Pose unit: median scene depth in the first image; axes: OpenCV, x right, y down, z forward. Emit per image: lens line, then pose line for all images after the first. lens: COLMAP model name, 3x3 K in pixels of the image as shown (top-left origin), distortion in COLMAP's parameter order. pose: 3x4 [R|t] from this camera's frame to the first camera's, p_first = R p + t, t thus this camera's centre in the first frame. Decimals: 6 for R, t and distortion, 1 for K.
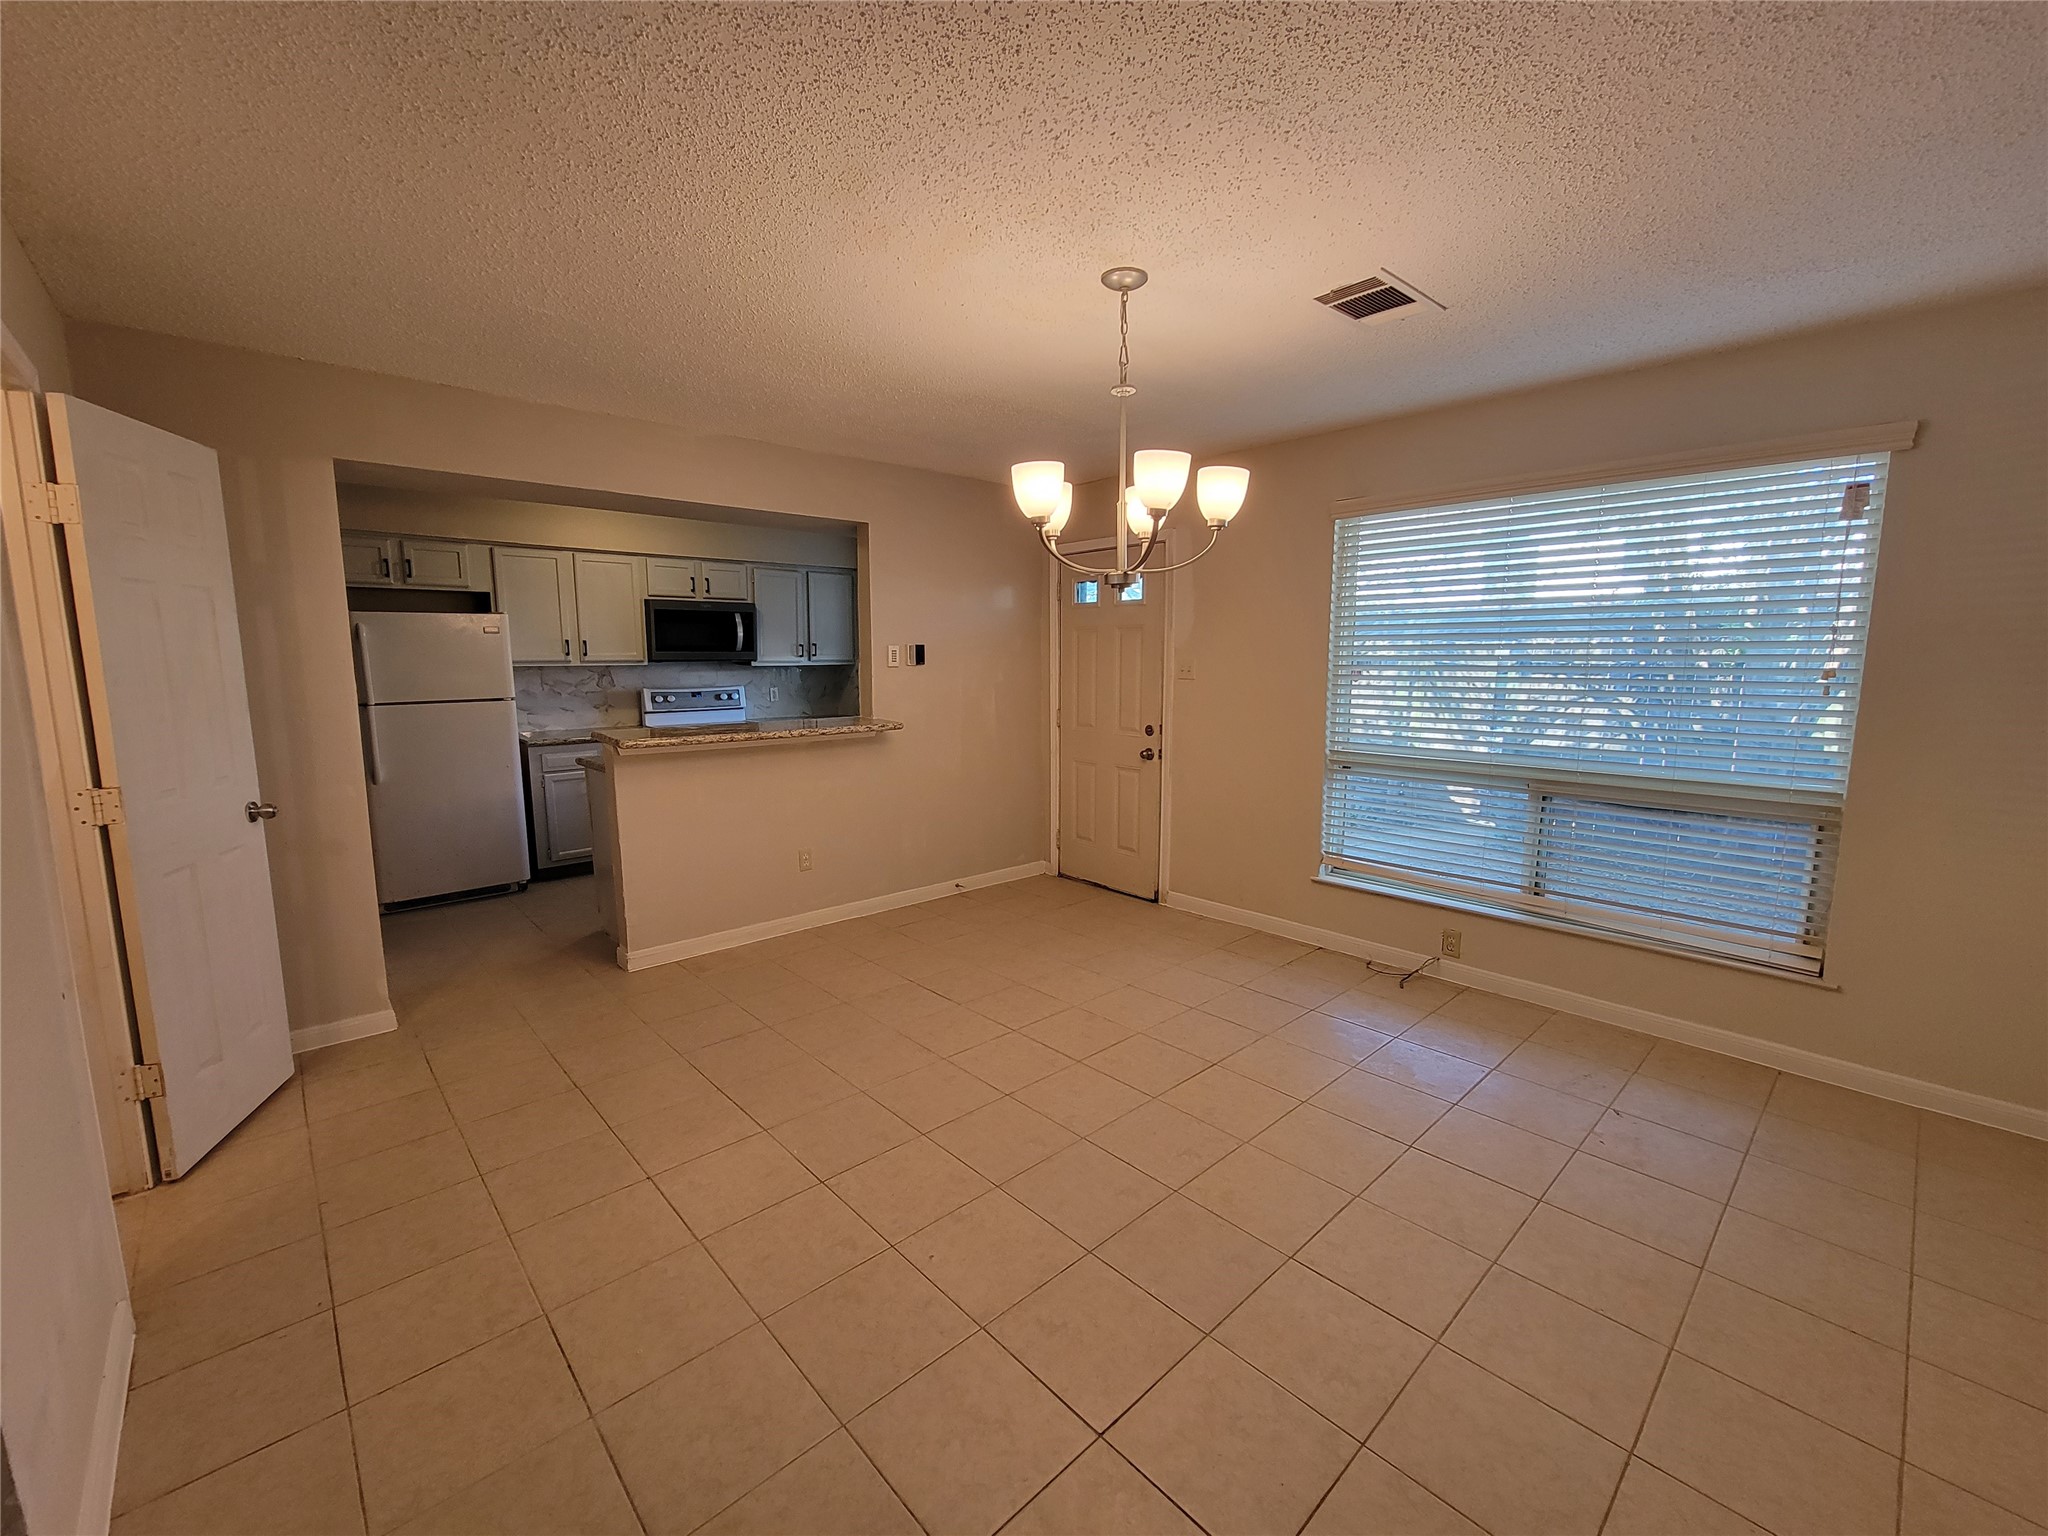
lens RADIAL K [[844.0, 0, 1017.0], [0, 844.0, 763.8], [0, 0, 1]] dist [0.001631, -0.001915]
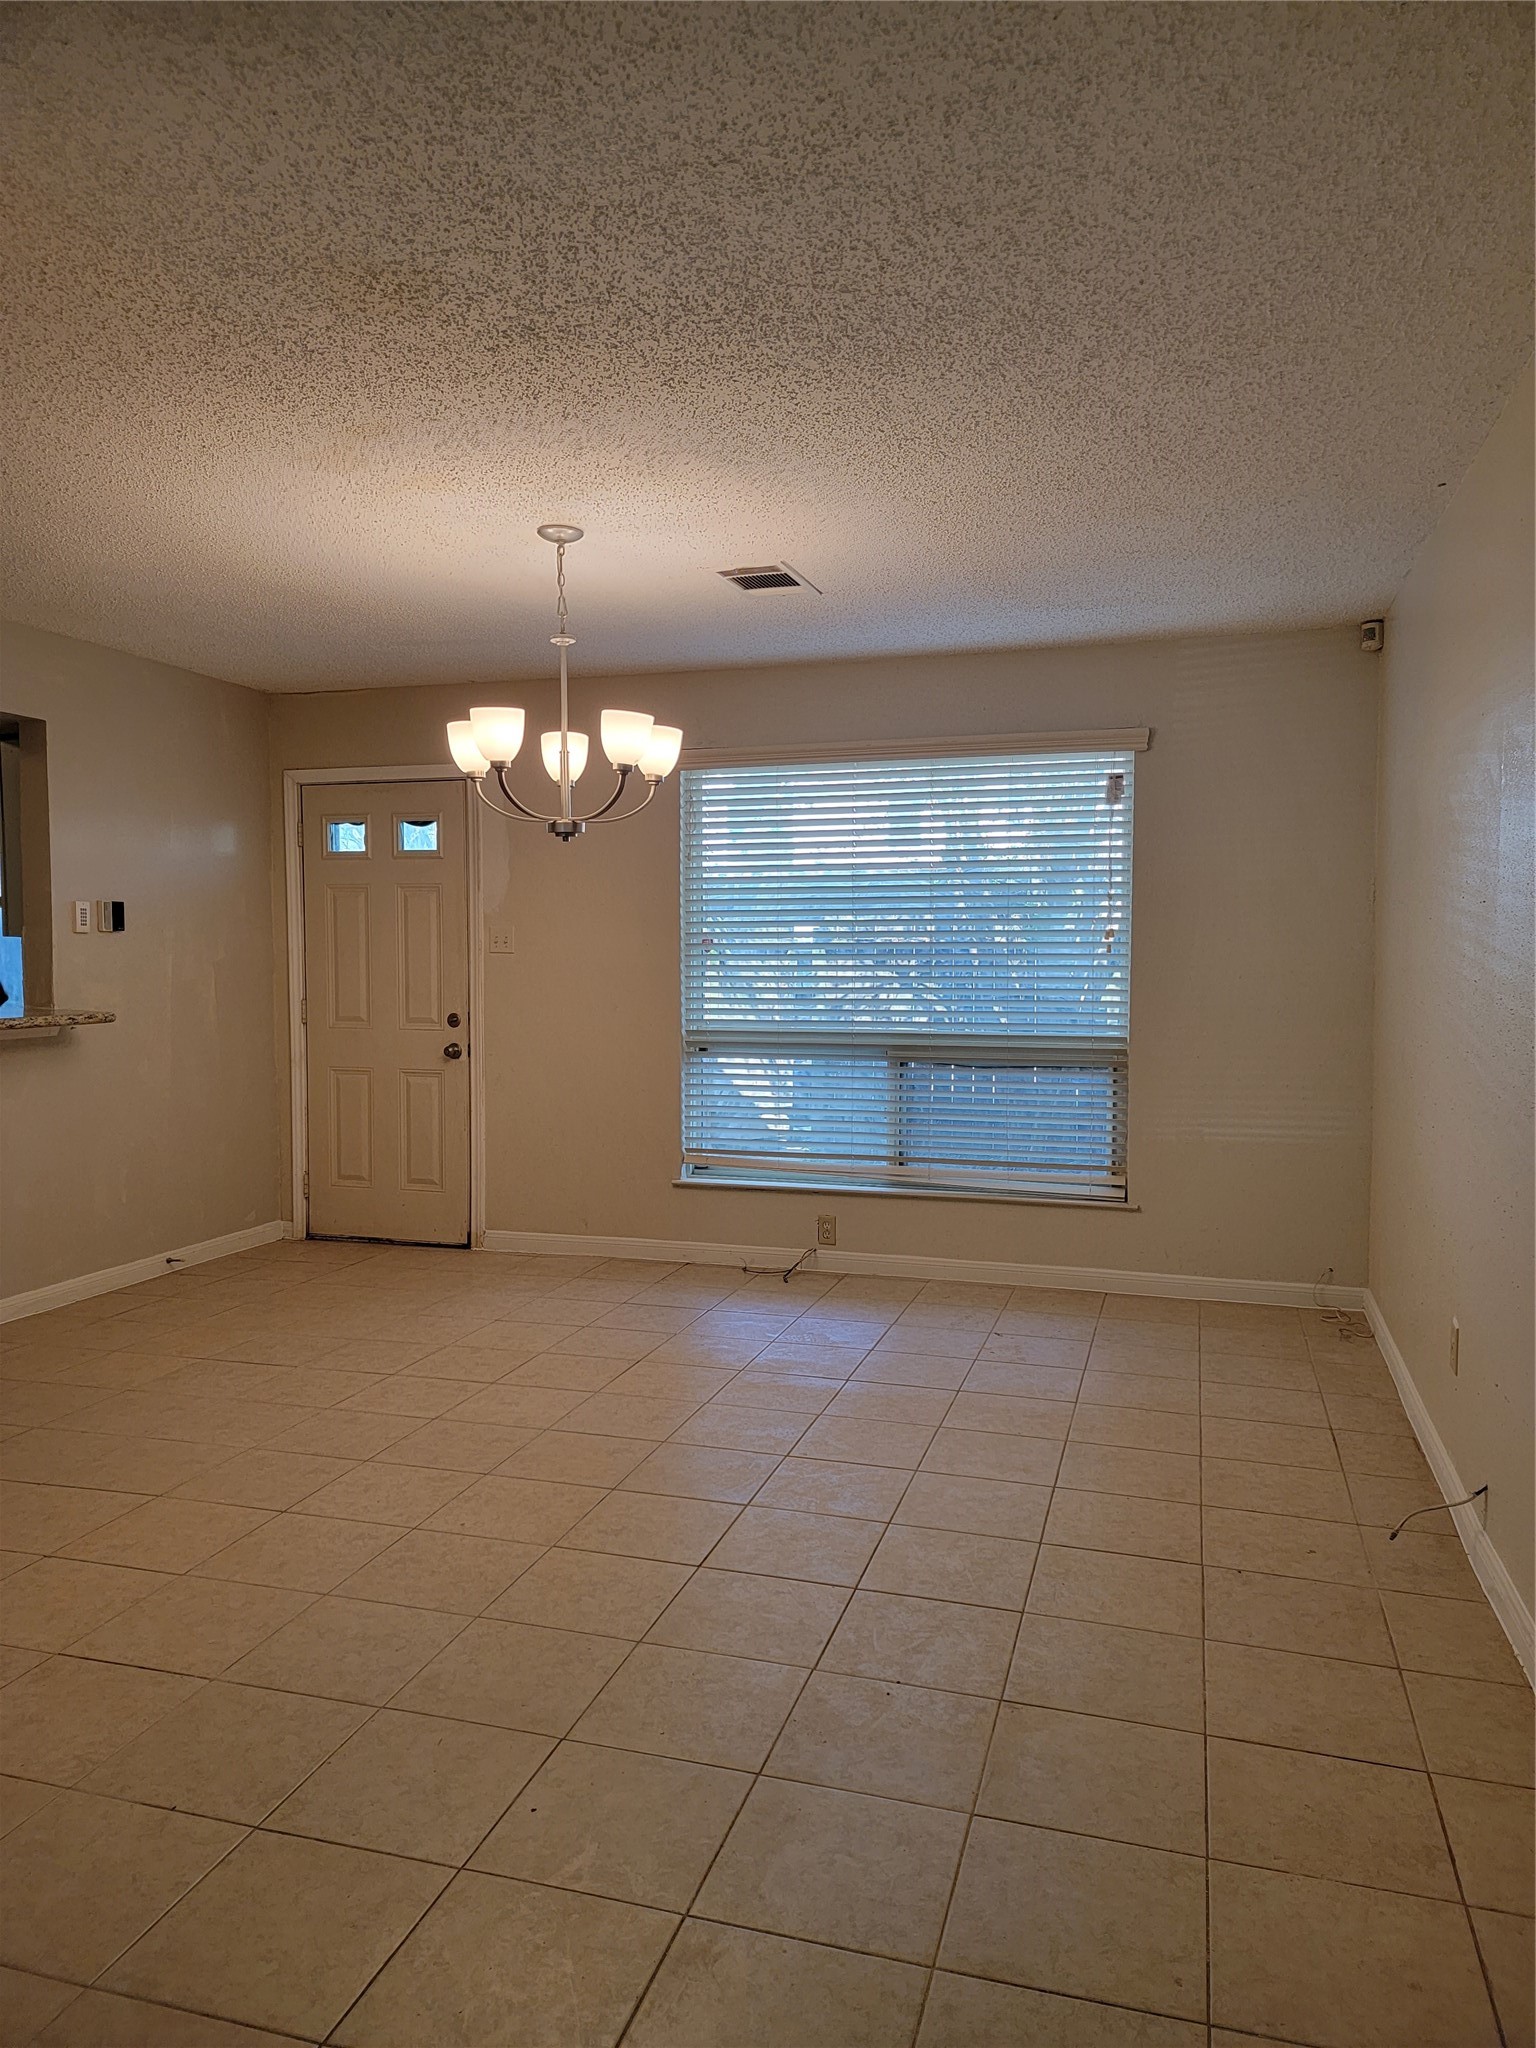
lens RADIAL K [[1406.7, 0, 752.0], [0, 1406.7, 1008.3], [0, 0, 1]] dist [0.062150, -0.002032]
pose [[0.866556, -0.019939, 0.498681, -0.304296], [0.063251, 0.995532, -0.070105, 0.070242], [-0.495055, 0.092292, 0.863946, -0.298083]]
